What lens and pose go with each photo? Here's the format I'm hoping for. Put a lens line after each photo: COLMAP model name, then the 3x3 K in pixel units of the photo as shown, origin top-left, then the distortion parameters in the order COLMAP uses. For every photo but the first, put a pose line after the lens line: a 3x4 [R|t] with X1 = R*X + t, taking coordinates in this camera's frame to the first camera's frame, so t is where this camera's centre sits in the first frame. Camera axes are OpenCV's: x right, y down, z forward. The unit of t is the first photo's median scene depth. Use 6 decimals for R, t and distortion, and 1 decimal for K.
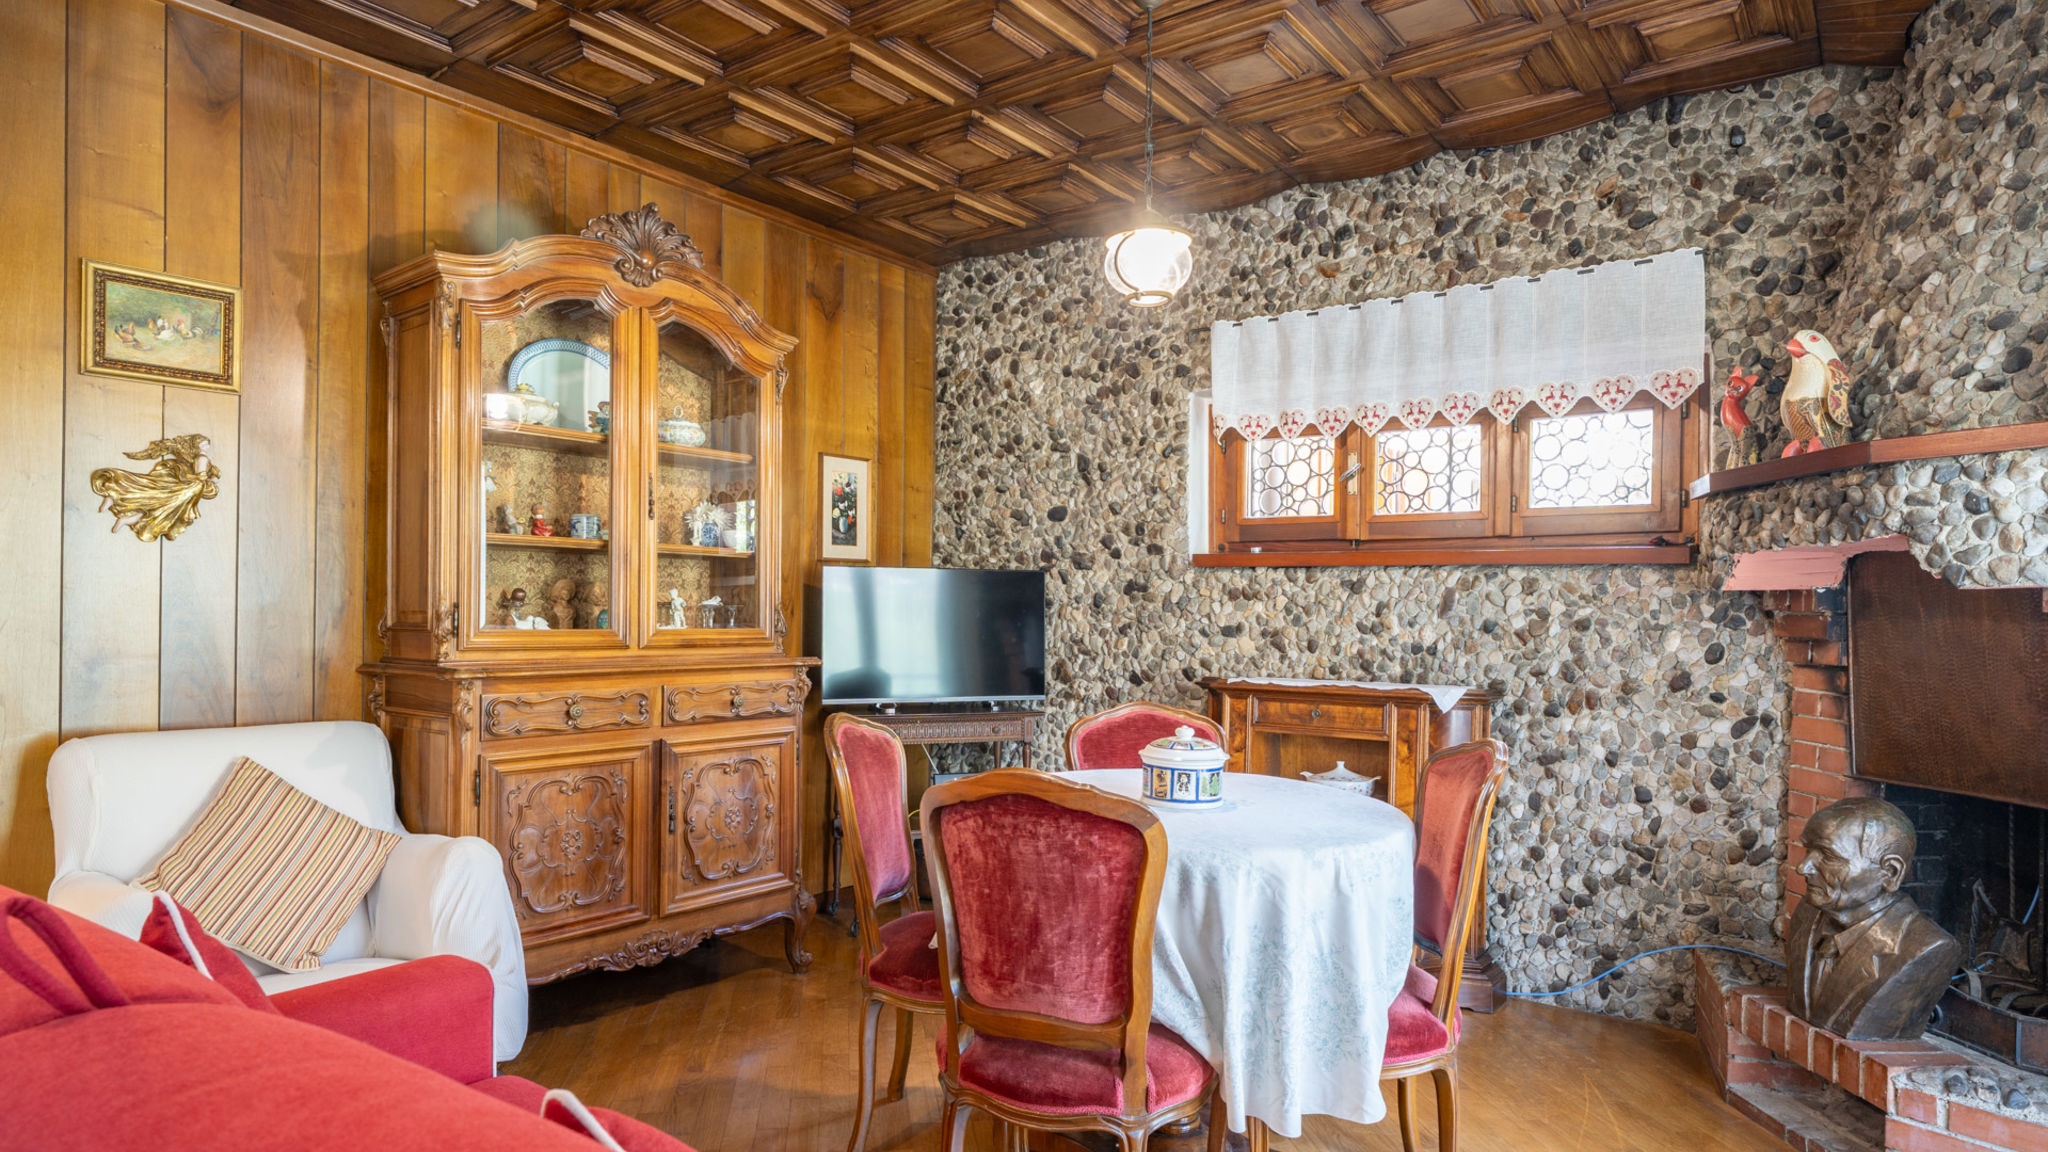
lens RADIAL K [[1143.7, 0, 1057.5], [0, 1143.7, 615.7], [0, 0, 1]] dist [-0.000403, 0.000017]
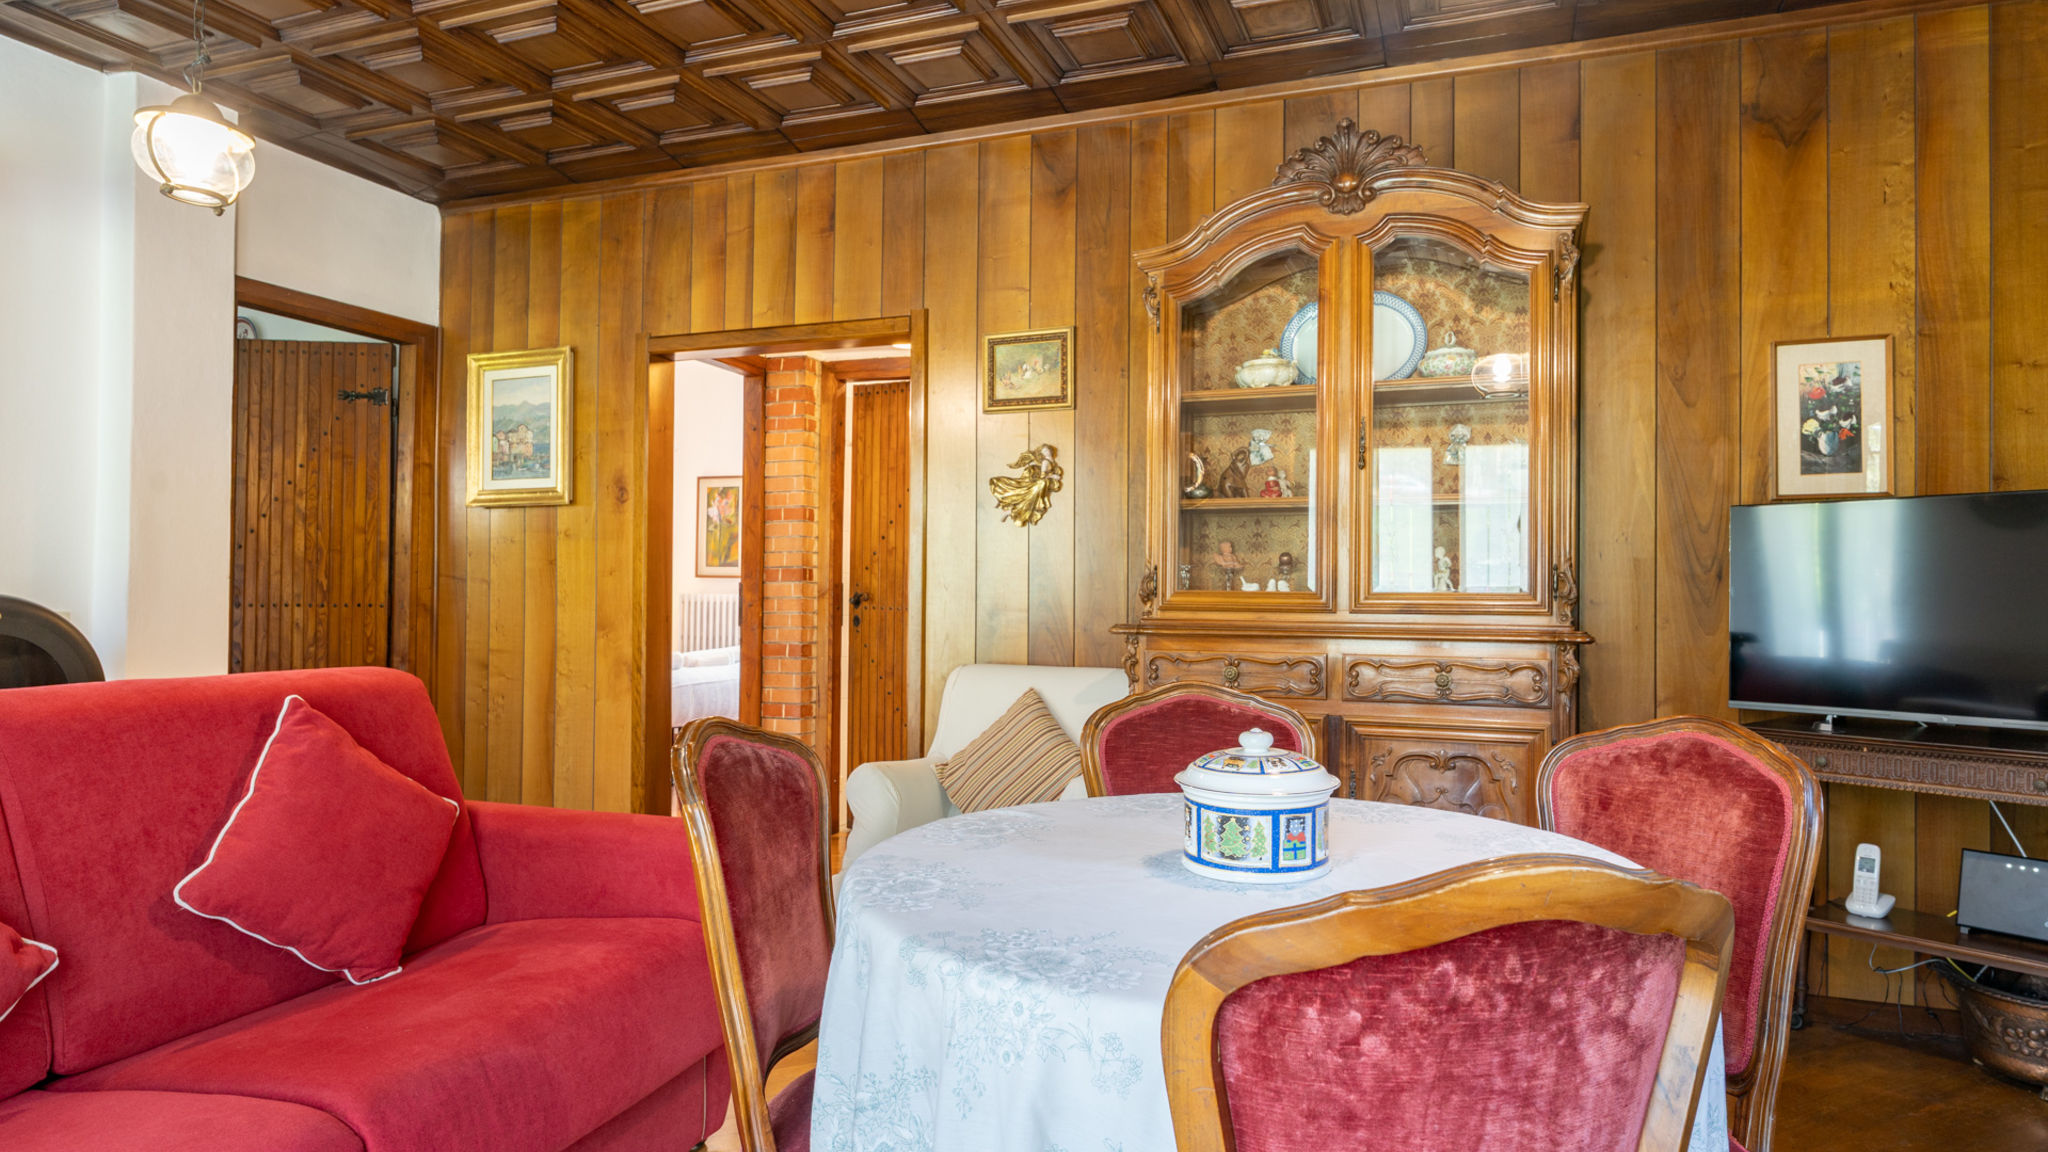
lens RADIAL K [[1143.7, 0, 1018.8], [0, 1143.7, 579.0], [0, 0, 1]] dist [-0.000403, 0.000017]
pose [[0.282412, -0.020567, -0.959073, 0.485541], [-0.007329, 0.999695, -0.023596, 0.028367], [0.959265, 0.013693, 0.282175, 0.565588]]
